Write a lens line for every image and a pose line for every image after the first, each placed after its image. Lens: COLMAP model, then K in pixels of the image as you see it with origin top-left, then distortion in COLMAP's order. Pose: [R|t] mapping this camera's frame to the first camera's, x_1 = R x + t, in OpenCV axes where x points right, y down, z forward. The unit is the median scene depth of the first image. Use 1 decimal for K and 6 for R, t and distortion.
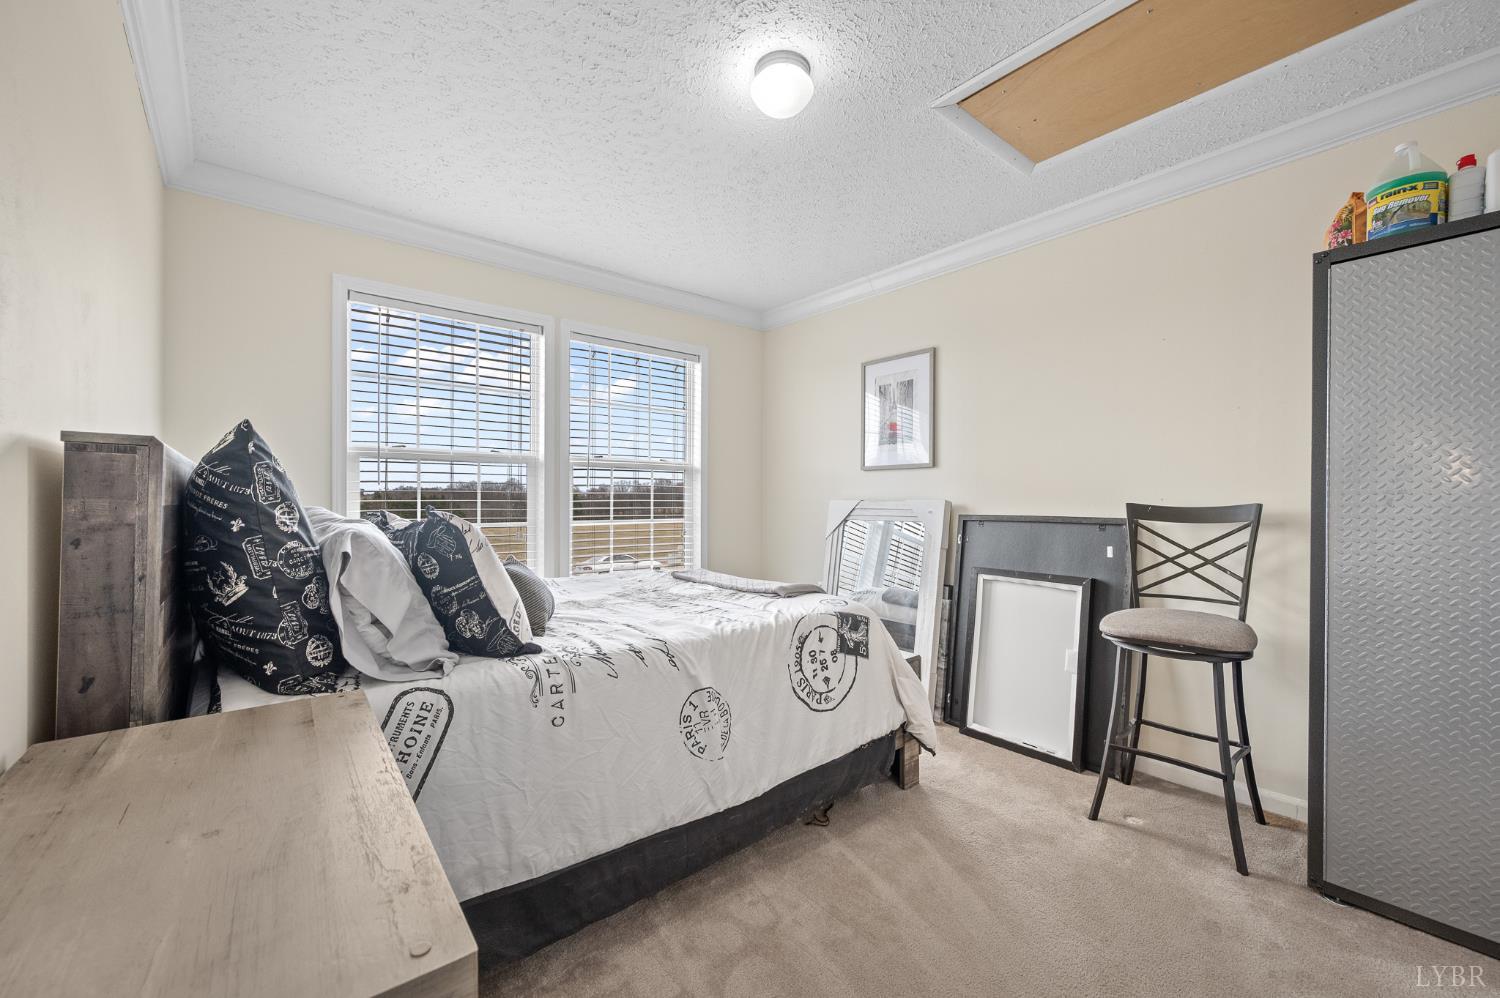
lens RADIAL K [[594.6, 0, 759.6], [0, 594.6, 499.1], [0, 0, 1]] dist [0.000737, -0.000666]
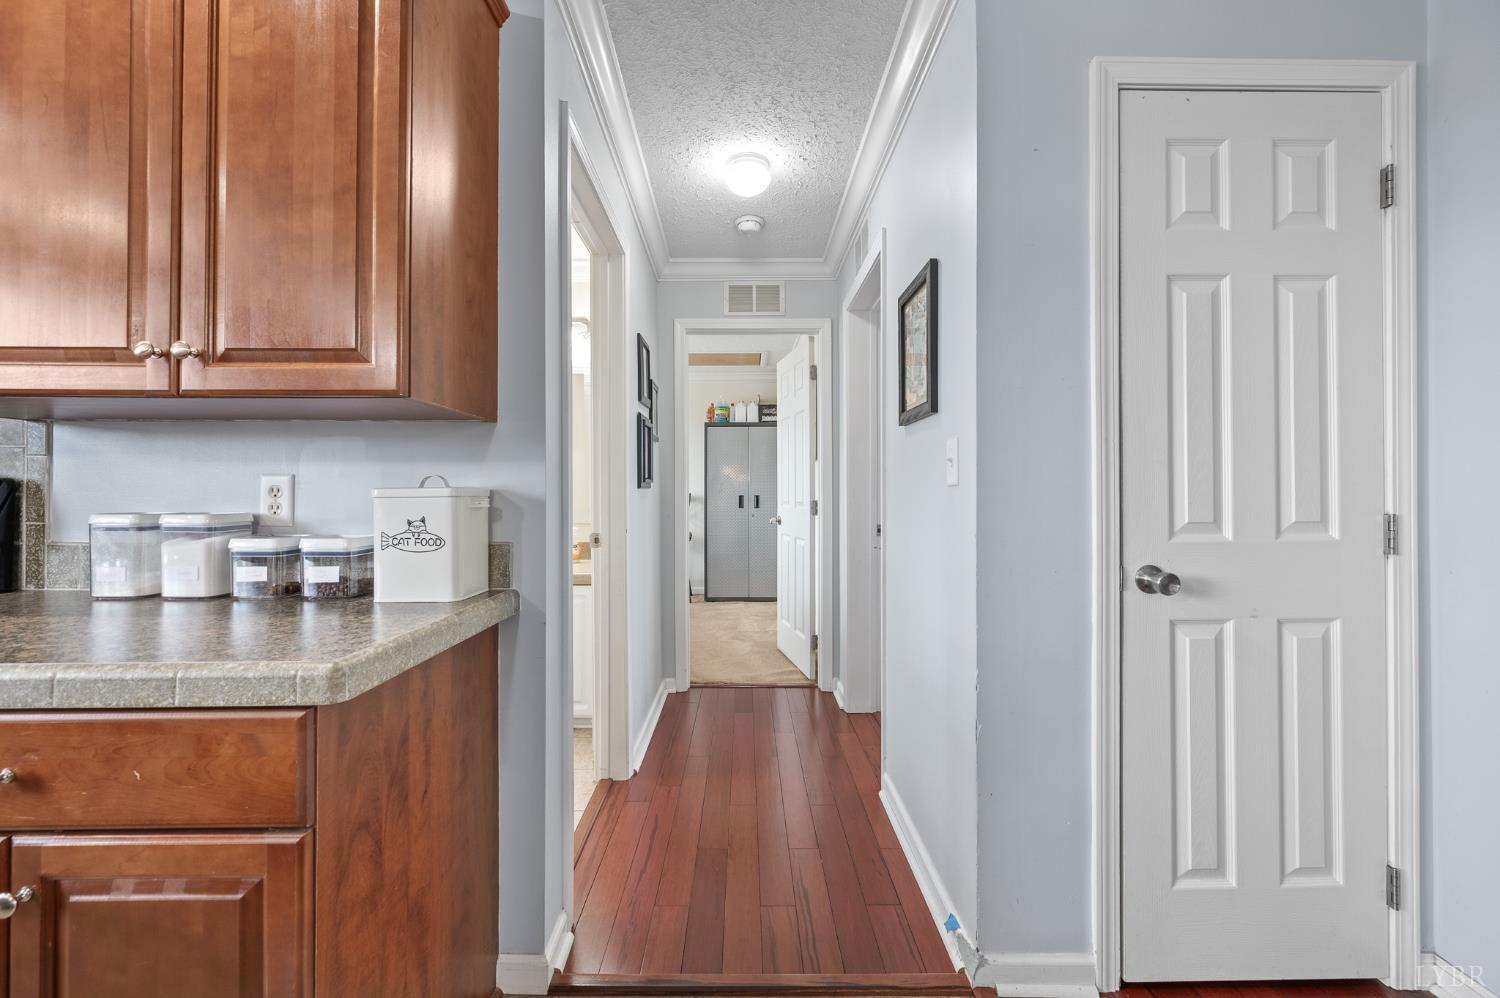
lens RADIAL K [[594.6, 0, 749.9], [0, 594.6, 495.2], [0, 0, 1]] dist [0.000737, -0.000666]
pose [[0.611762, -0.004596, 0.791028, -1.712936], [0.000956, 0.999987, 0.005070, -0.004668], [-0.791041, -0.002346, 0.611759, -1.382850]]
